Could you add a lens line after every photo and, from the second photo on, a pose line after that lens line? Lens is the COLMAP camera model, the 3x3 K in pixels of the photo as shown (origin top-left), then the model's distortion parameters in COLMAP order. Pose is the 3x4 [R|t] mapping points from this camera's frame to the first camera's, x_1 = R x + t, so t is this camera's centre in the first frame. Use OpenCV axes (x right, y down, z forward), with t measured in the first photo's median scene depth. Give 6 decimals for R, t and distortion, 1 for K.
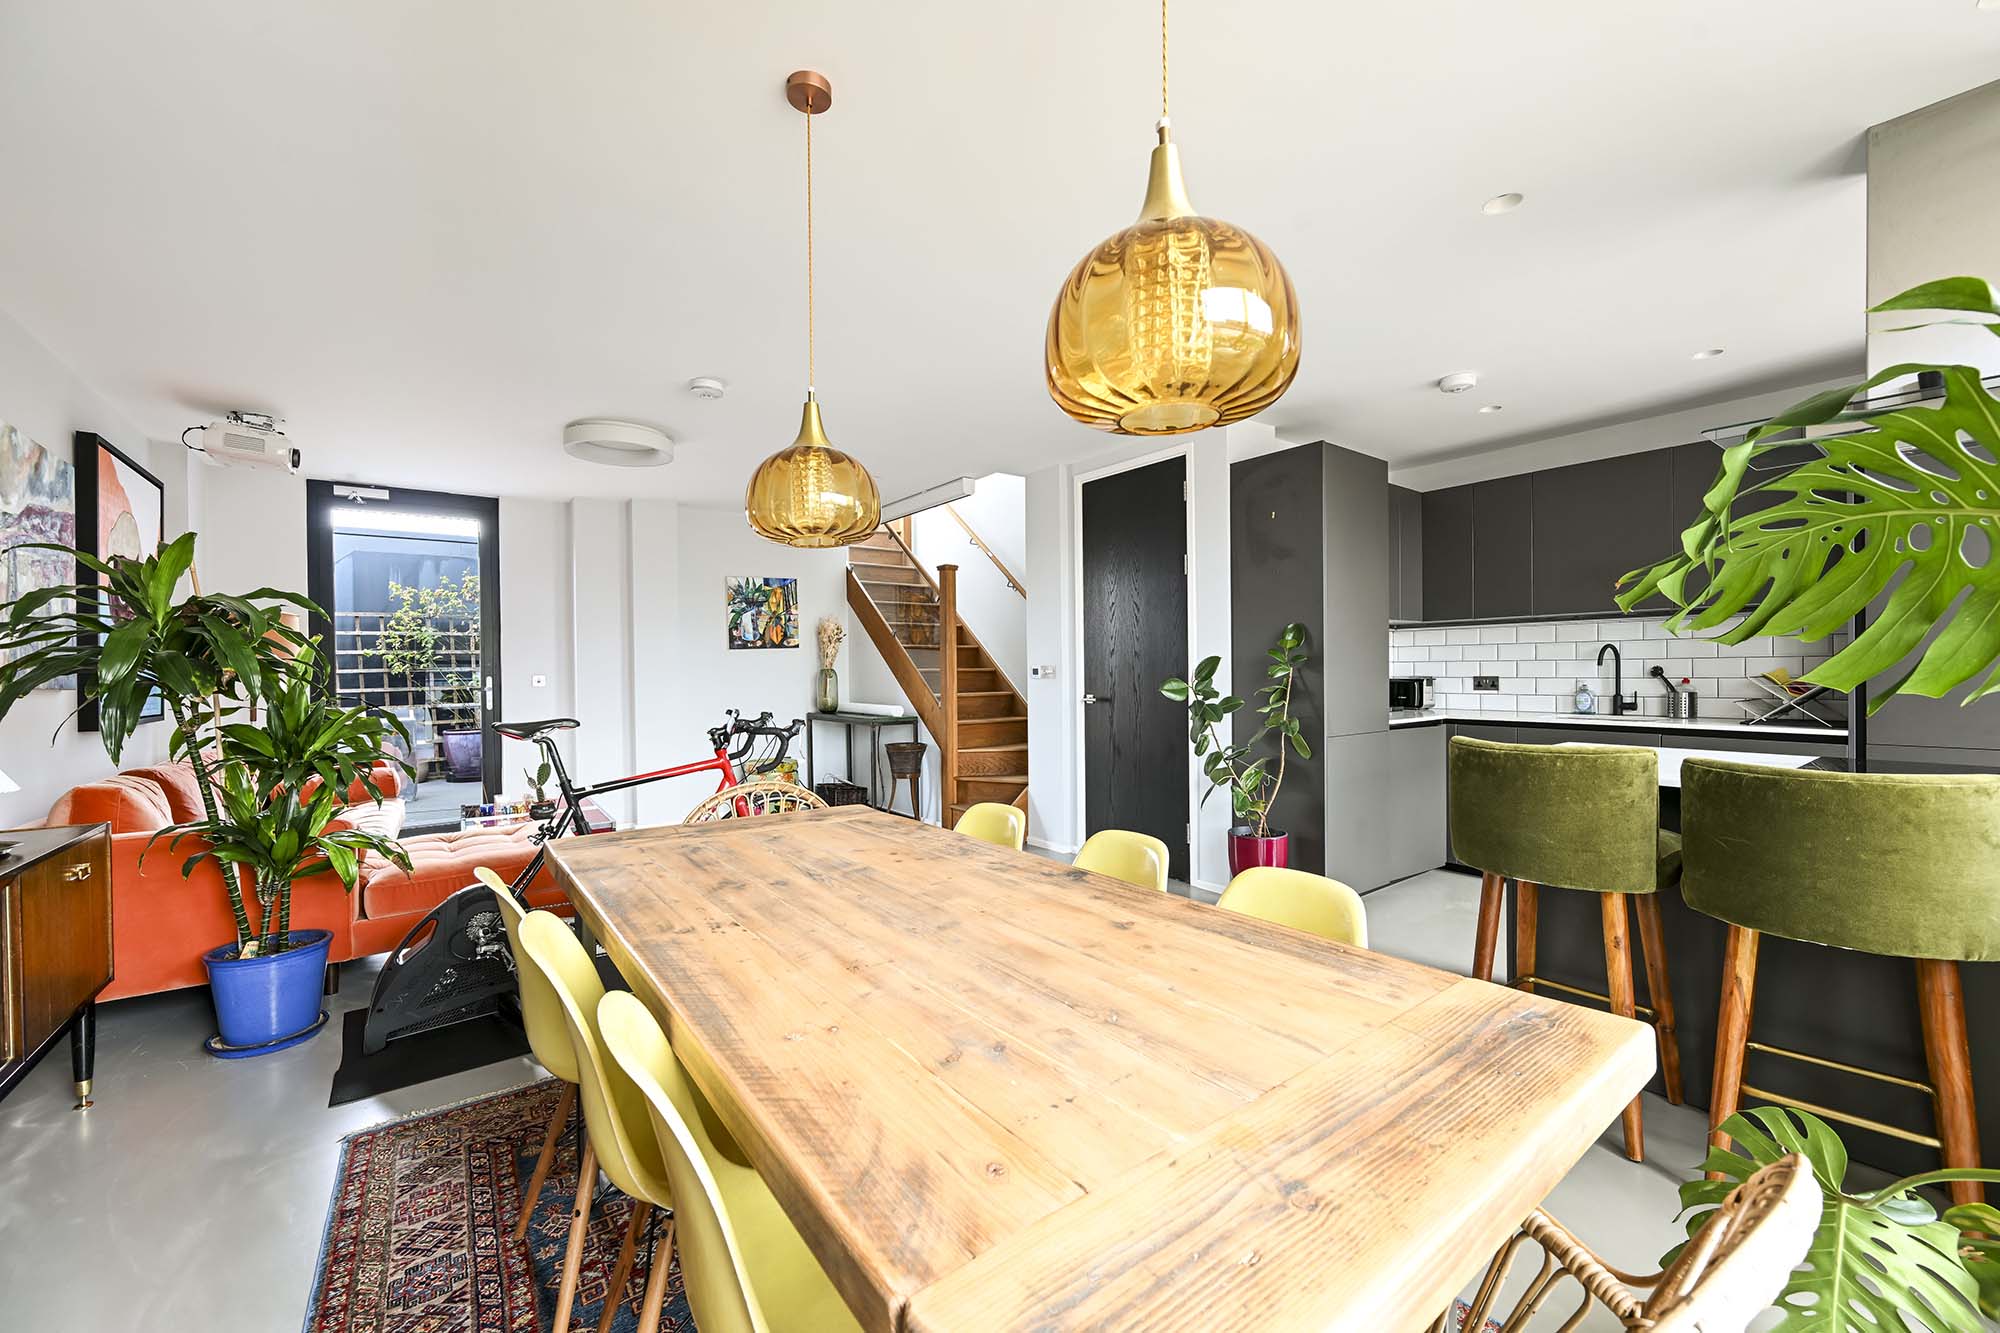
lens RADIAL K [[780.4, 0, 1003.7], [0, 780.4, 674.6], [0, 0, 1]] dist [-0.002555, 0.000735]
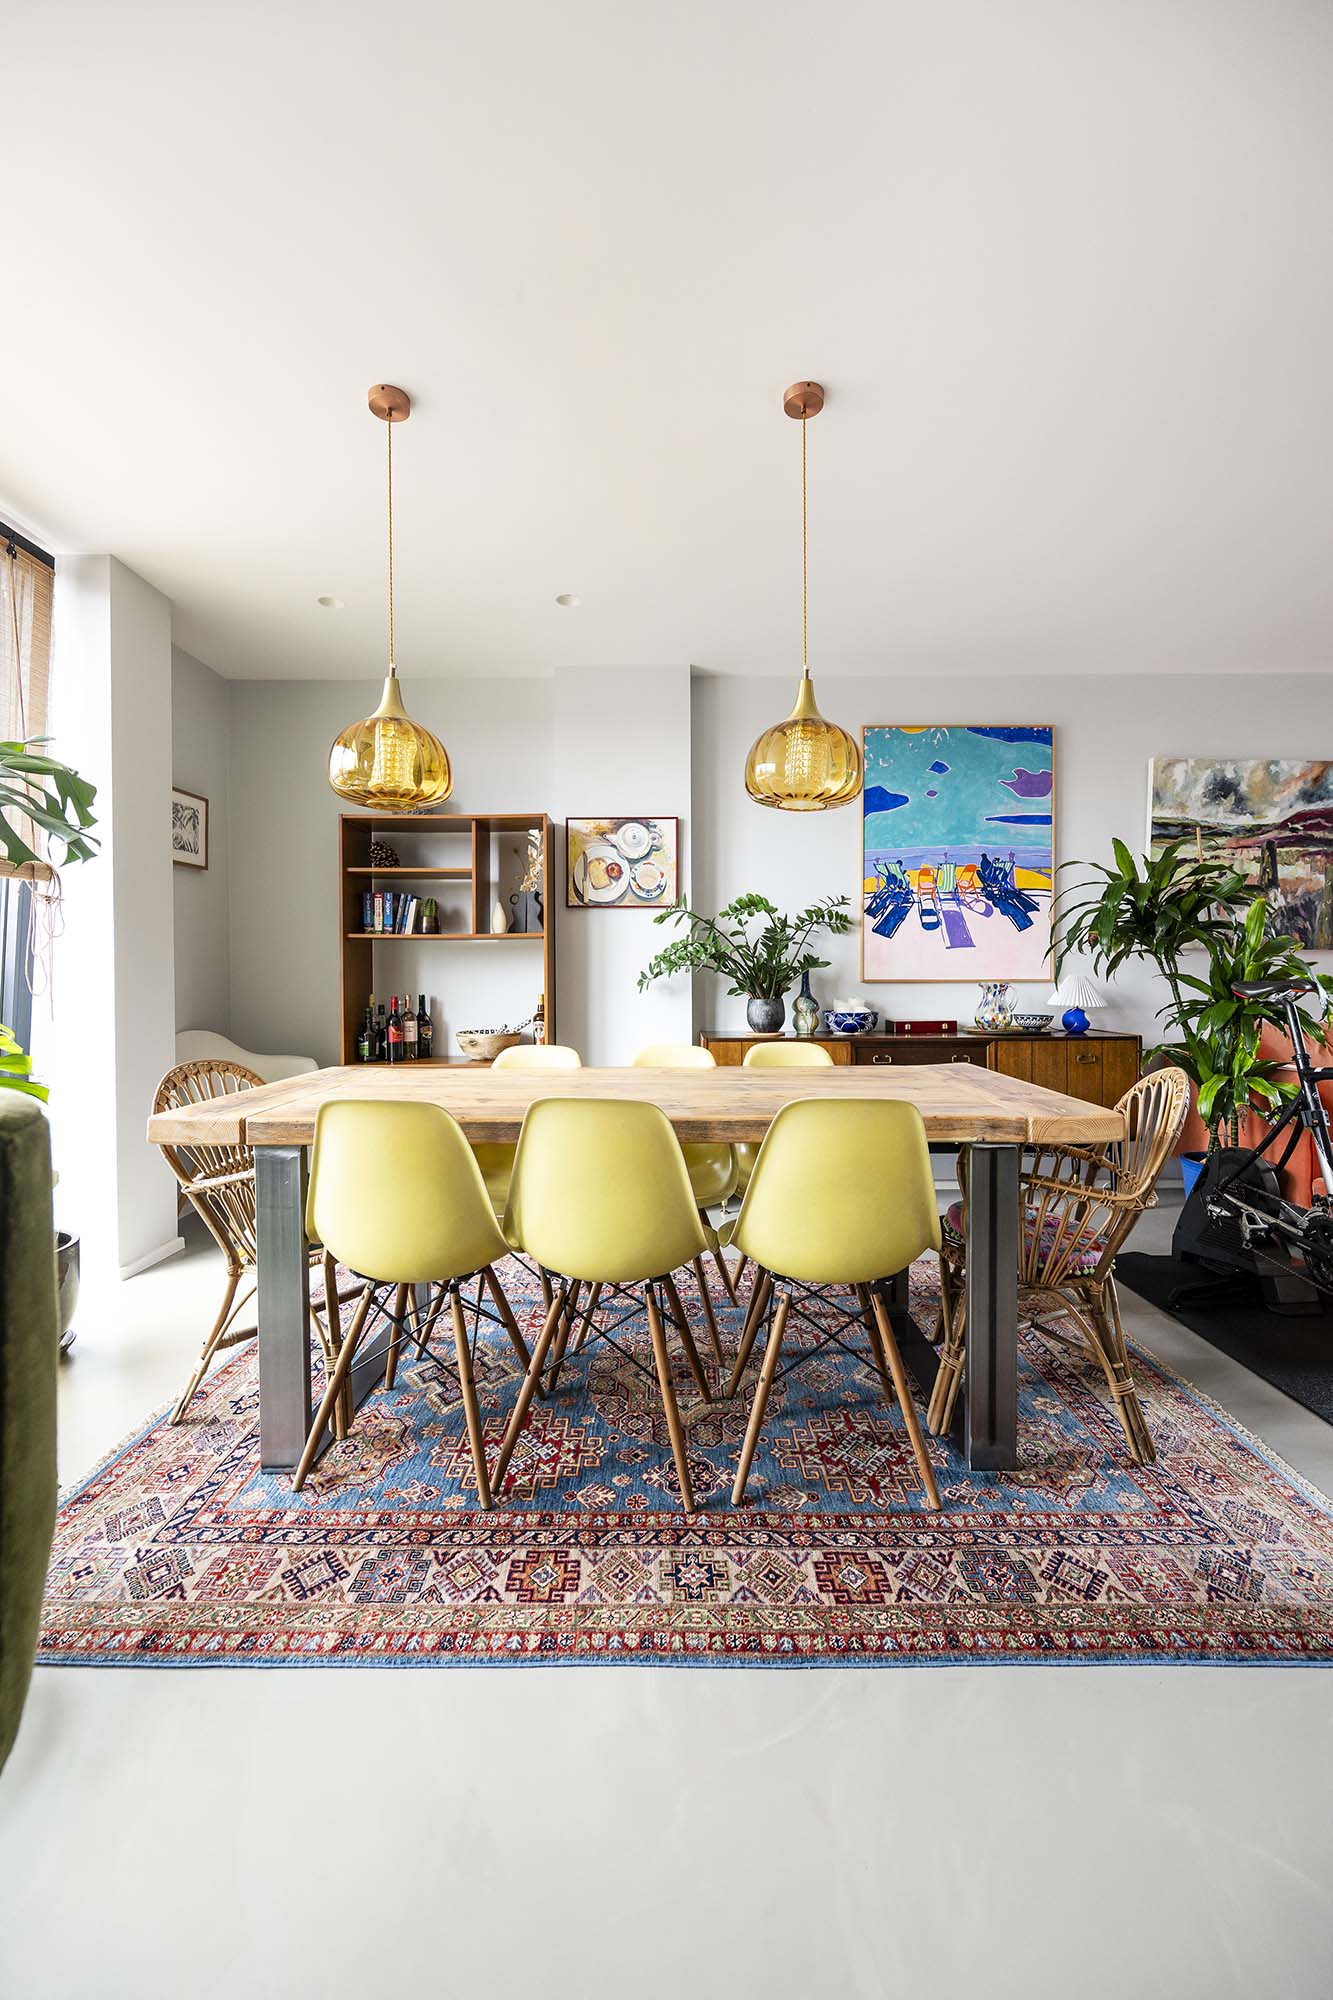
lens RADIAL K [[780.4, 0, 672.9], [0, 780.4, 995.1], [0, 0, 1]] dist [-0.002555, 0.000735]
pose [[-0.604074, 0.034291, -0.796190, 0.311371], [0.005939, 0.999240, 0.038530, 0.025660], [0.796906, 0.018546, -0.603818, 0.628398]]
